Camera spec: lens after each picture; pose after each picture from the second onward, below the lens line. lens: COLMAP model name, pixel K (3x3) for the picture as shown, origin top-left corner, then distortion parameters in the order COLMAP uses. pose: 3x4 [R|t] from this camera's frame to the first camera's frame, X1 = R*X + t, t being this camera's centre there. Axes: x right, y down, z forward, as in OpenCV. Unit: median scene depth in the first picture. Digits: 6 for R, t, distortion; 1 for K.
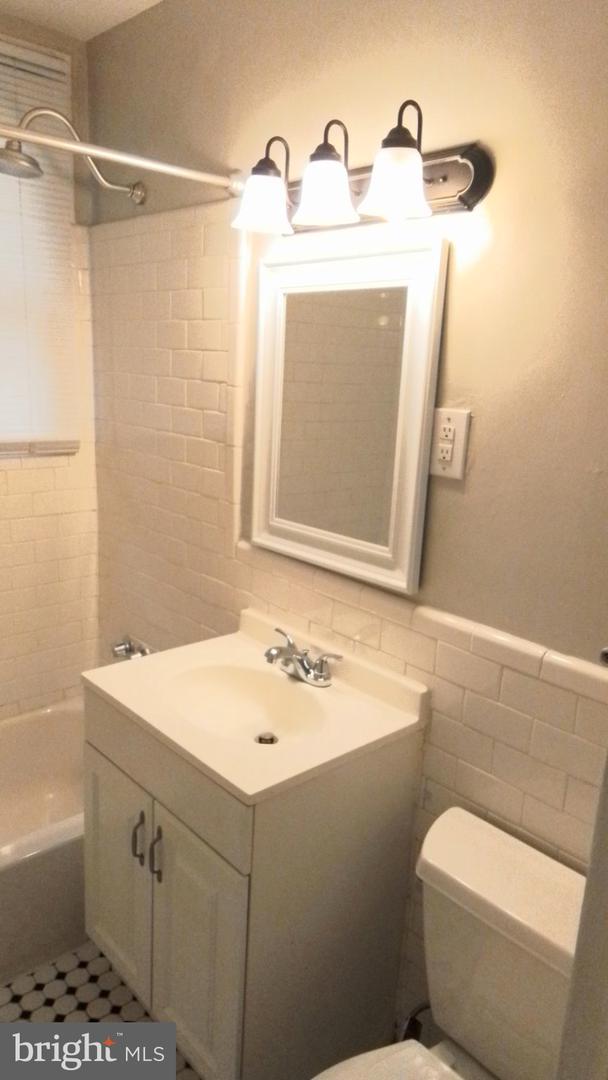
lens RADIAL K [[740.3, 0, 305.8], [0, 740.3, 539.8], [0, 0, 1]] dist [0.019332, -0.015171]
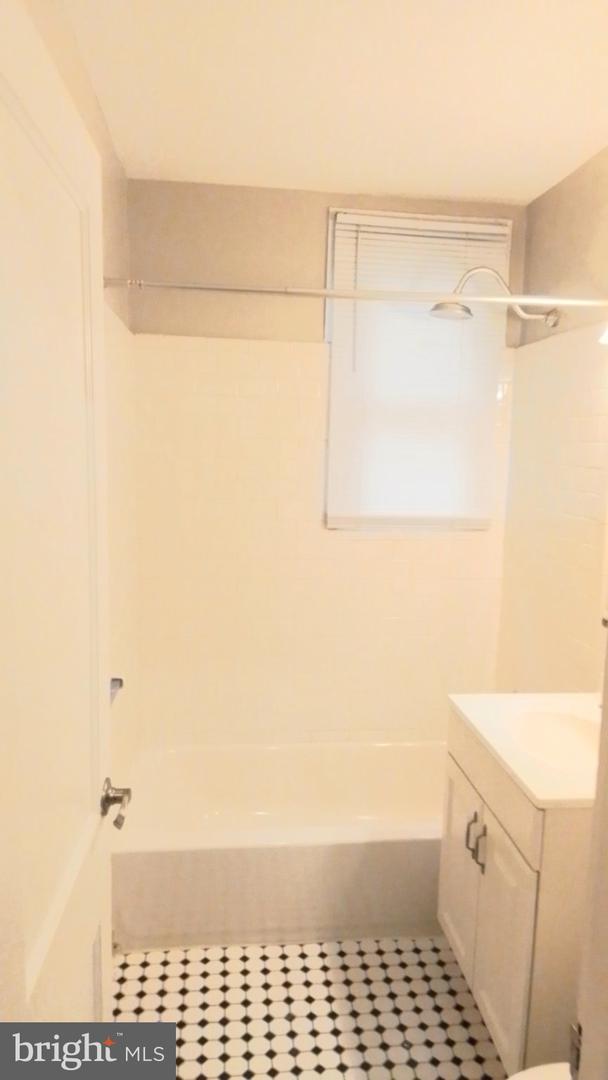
lens RADIAL K [[740.3, 0, 303.5], [0, 740.3, 540.4], [0, 0, 1]] dist [0.019332, -0.015171]
pose [[0.802606, 0.045555, -0.594767, 0.209474], [-0.121058, 0.988770, -0.087628, 0.051925], [0.584096, 0.142332, 0.799108, -0.169180]]
